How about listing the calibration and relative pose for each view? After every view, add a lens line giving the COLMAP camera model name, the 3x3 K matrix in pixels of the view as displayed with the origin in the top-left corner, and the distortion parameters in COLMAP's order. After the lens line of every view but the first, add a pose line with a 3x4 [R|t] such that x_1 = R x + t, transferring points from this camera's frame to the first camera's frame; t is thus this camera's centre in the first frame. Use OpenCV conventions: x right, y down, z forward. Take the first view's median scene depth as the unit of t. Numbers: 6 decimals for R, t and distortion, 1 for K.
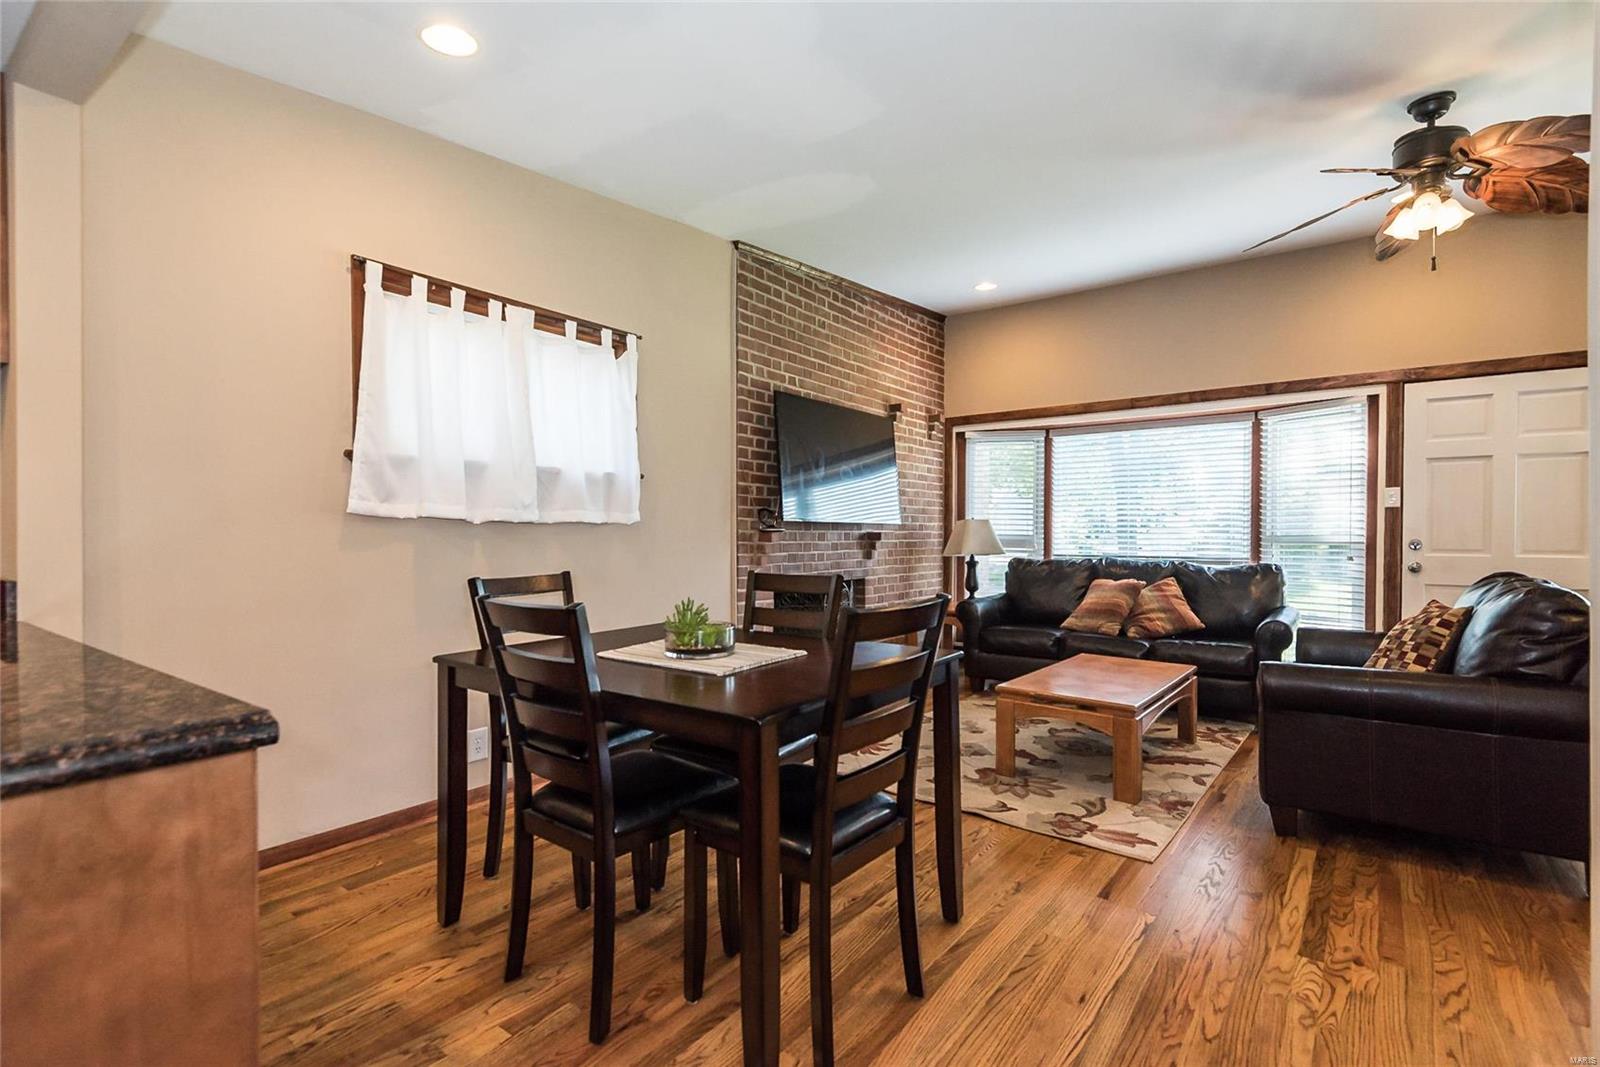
lens RADIAL K [[737.6, 0, 808.2], [0, 737.6, 538.3], [0, 0, 1]] dist [0.027404, -0.011101]
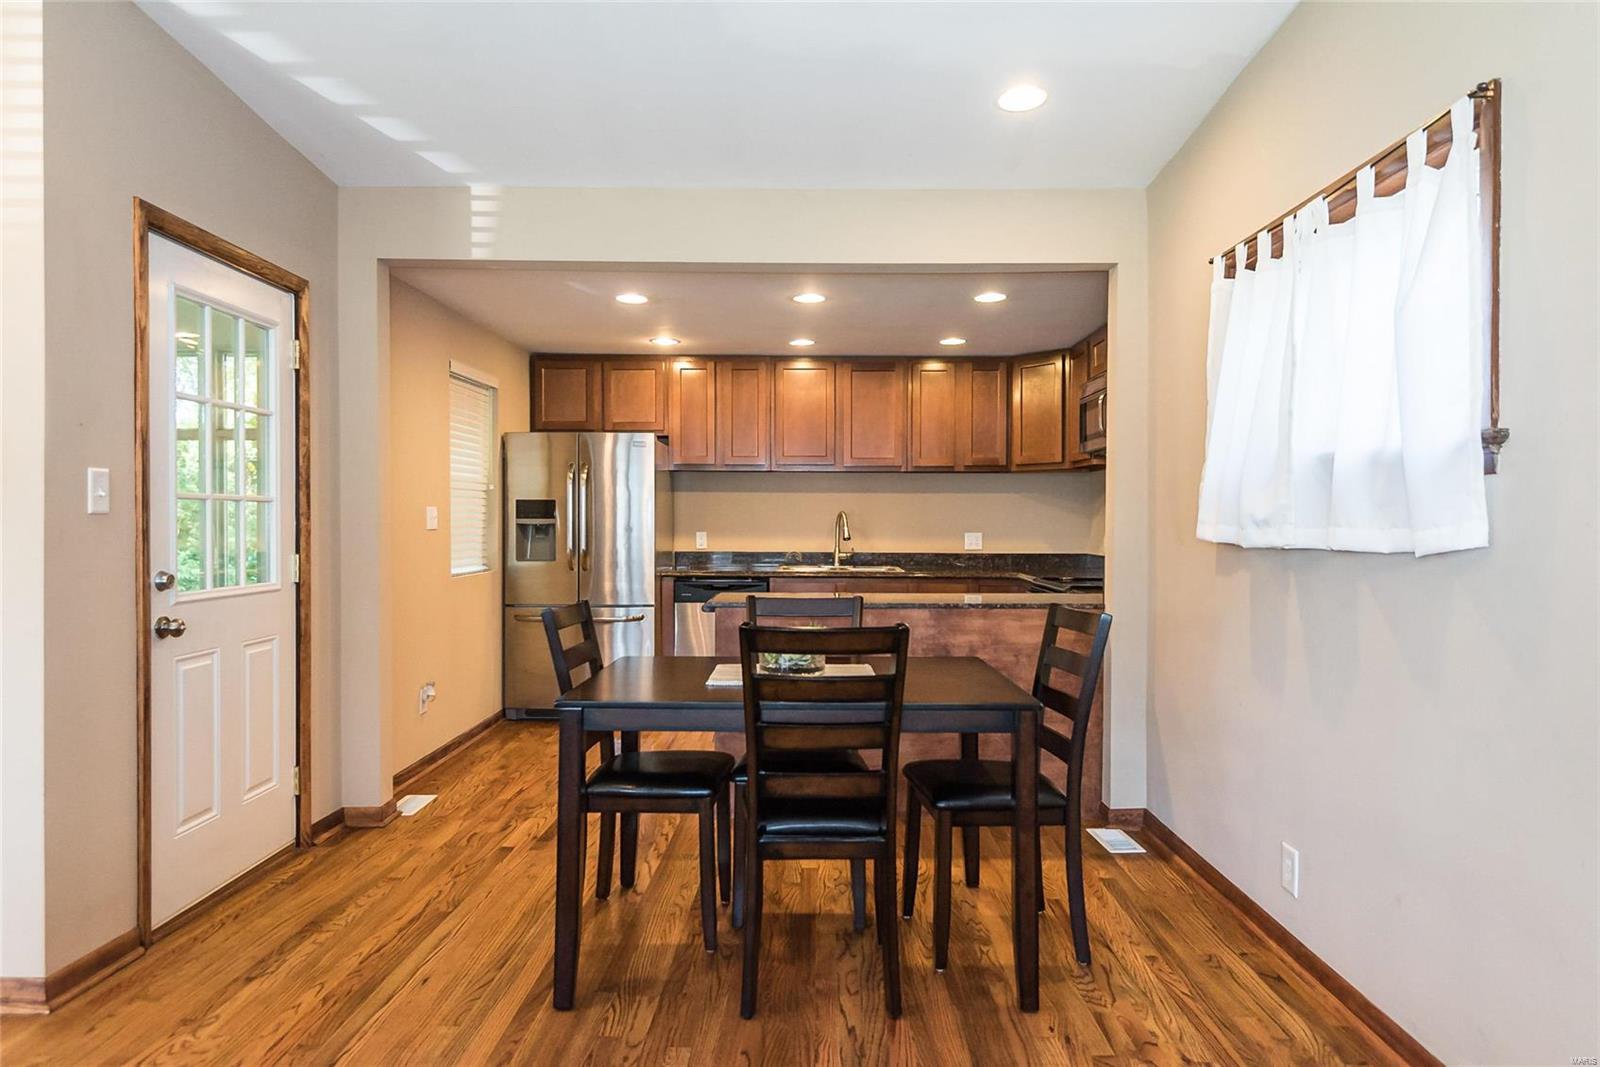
lens RADIAL K [[983.3, 0, 803.9], [0, 983.3, 532.9], [0, 0, 1]] dist [0.030257, -0.015926]
pose [[-0.807169, 0.001507, -0.590319, 0.324092], [-0.010619, 0.999798, 0.017072, -0.032318], [0.590225, 0.020049, -0.806990, 1.038110]]
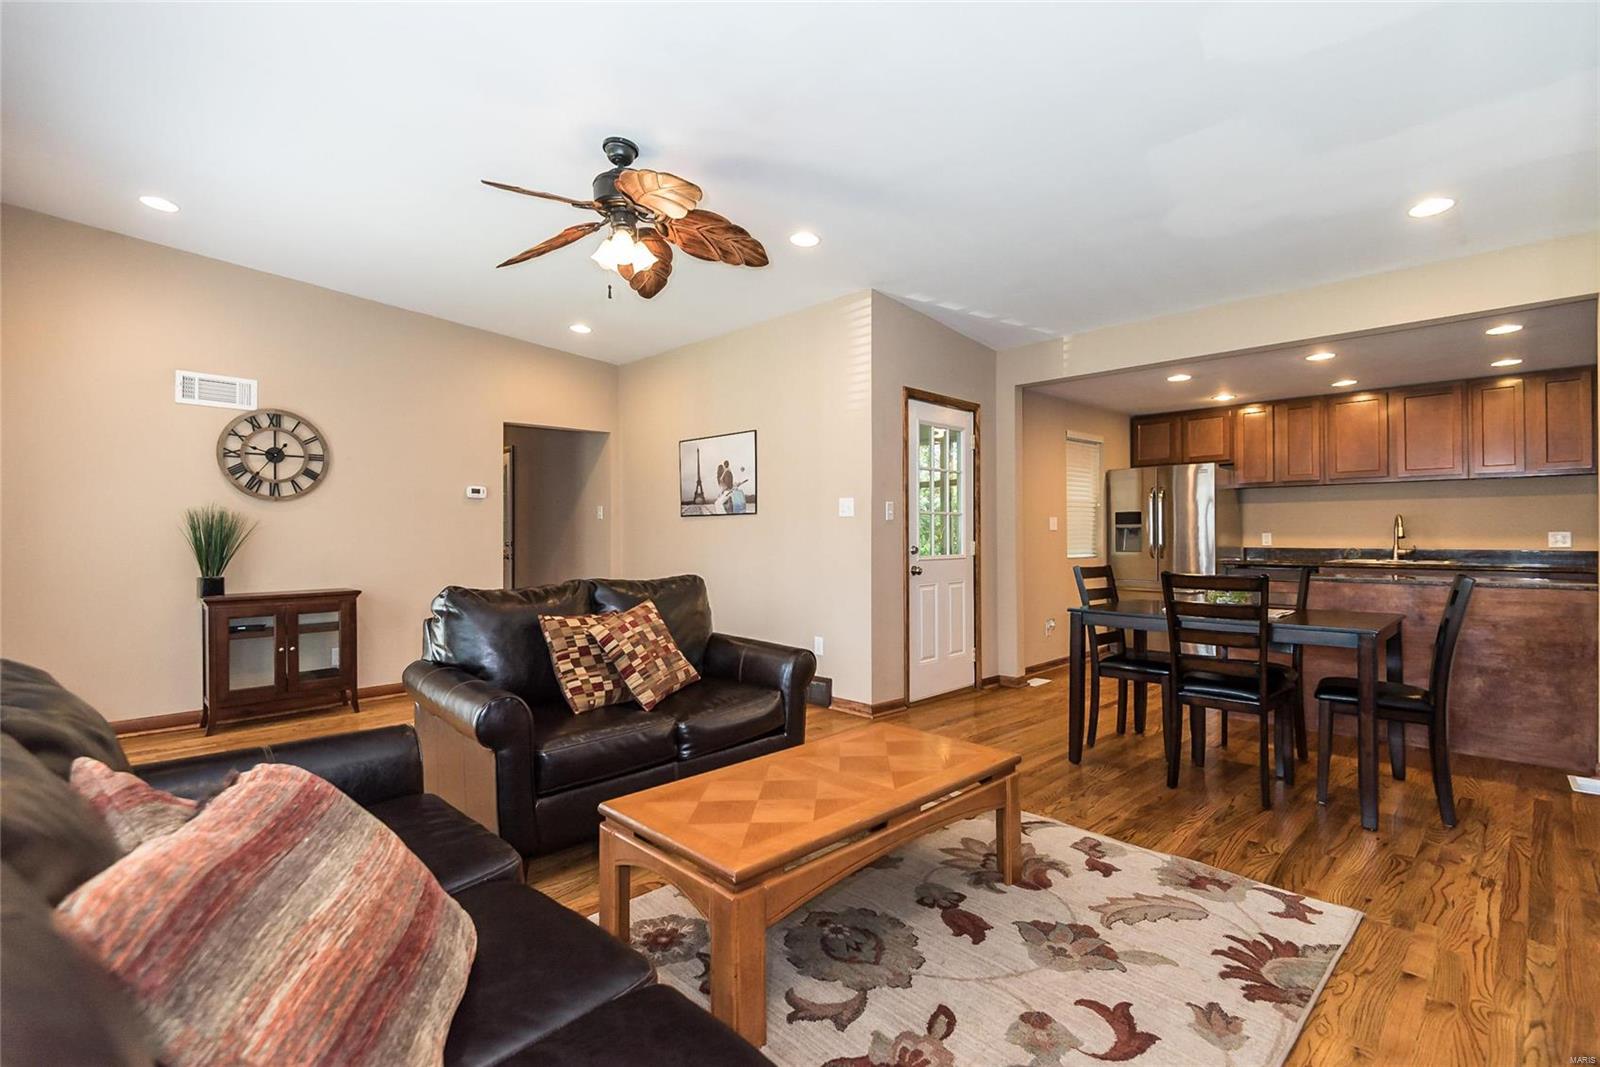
lens RADIAL K [[737.6, 0, 799.4], [0, 737.6, 531.7], [0, 0, 1]] dist [0.027404, -0.011101]
pose [[-0.989927, 0.001907, 0.141569, 0.290823], [0.002673, 0.999983, 0.005215, -0.018686], [-0.141556, 0.005541, -0.989915, 1.392392]]
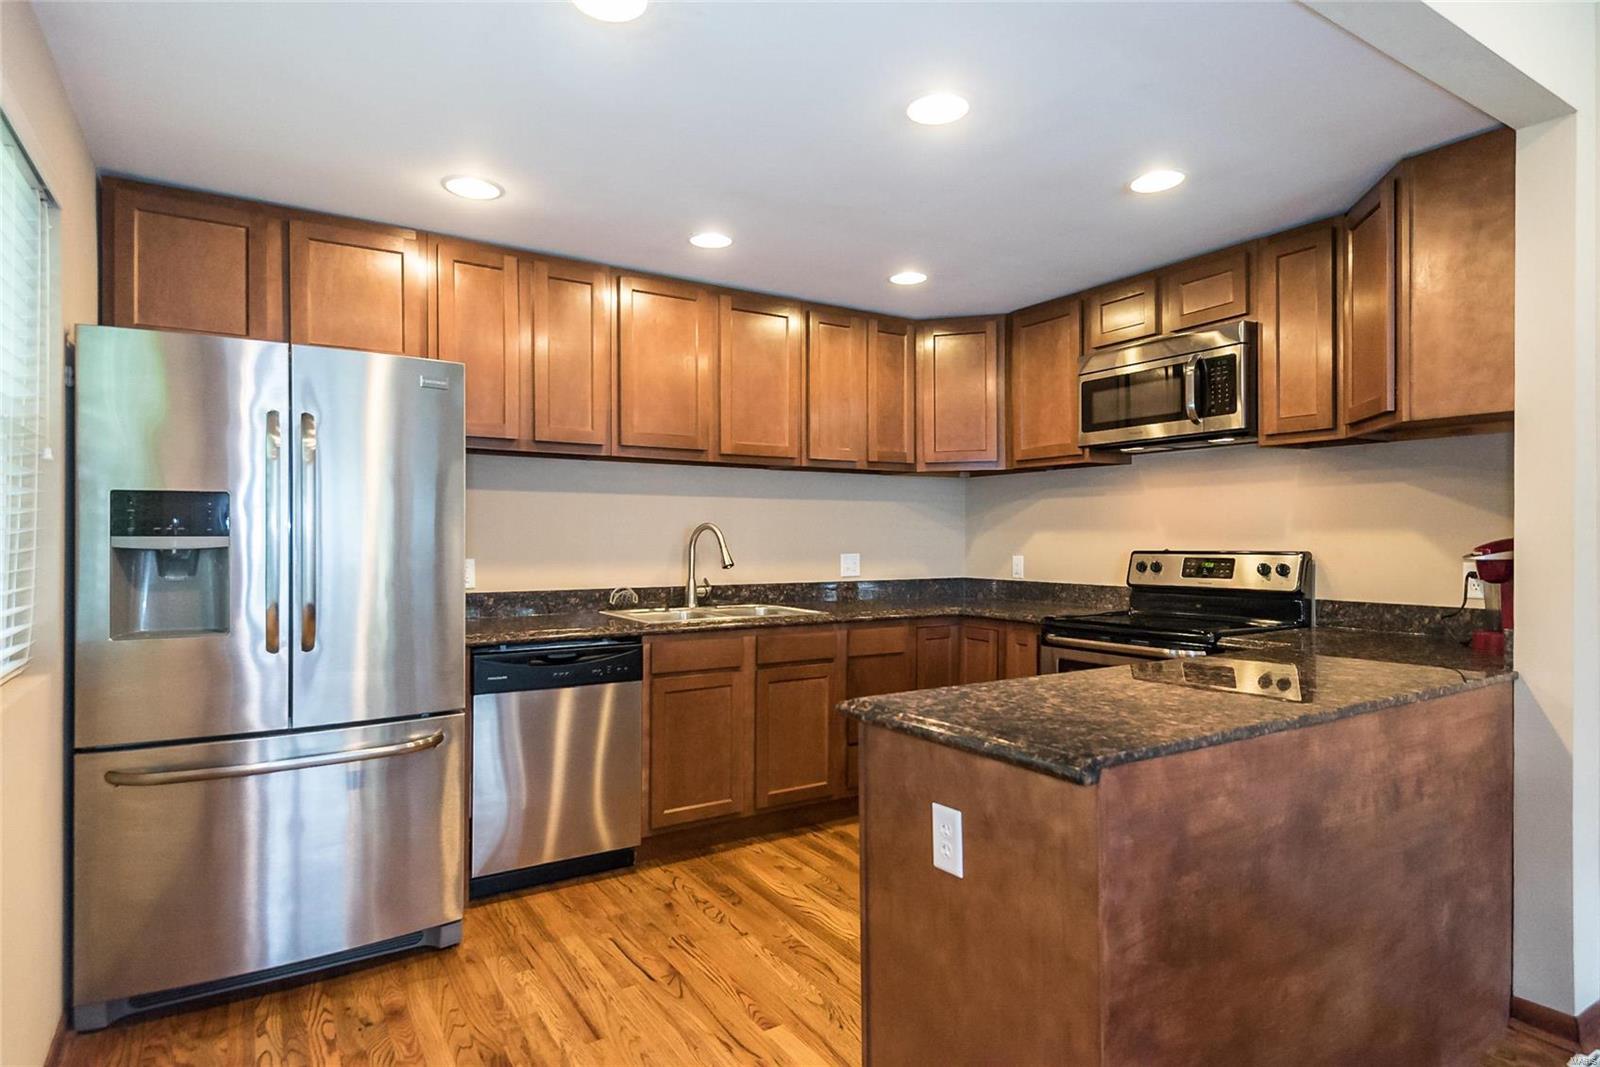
lens RADIAL K [[882.2, 0, 793.7], [0, 882.2, 534.0], [0, 0, 1]] dist [0.028493, -0.007114]
pose [[-0.362303, -0.007614, -0.932029, 0.172434], [-0.007173, 0.999960, -0.005380, -0.025946], [0.932033, 0.004736, -0.362343, 0.237930]]
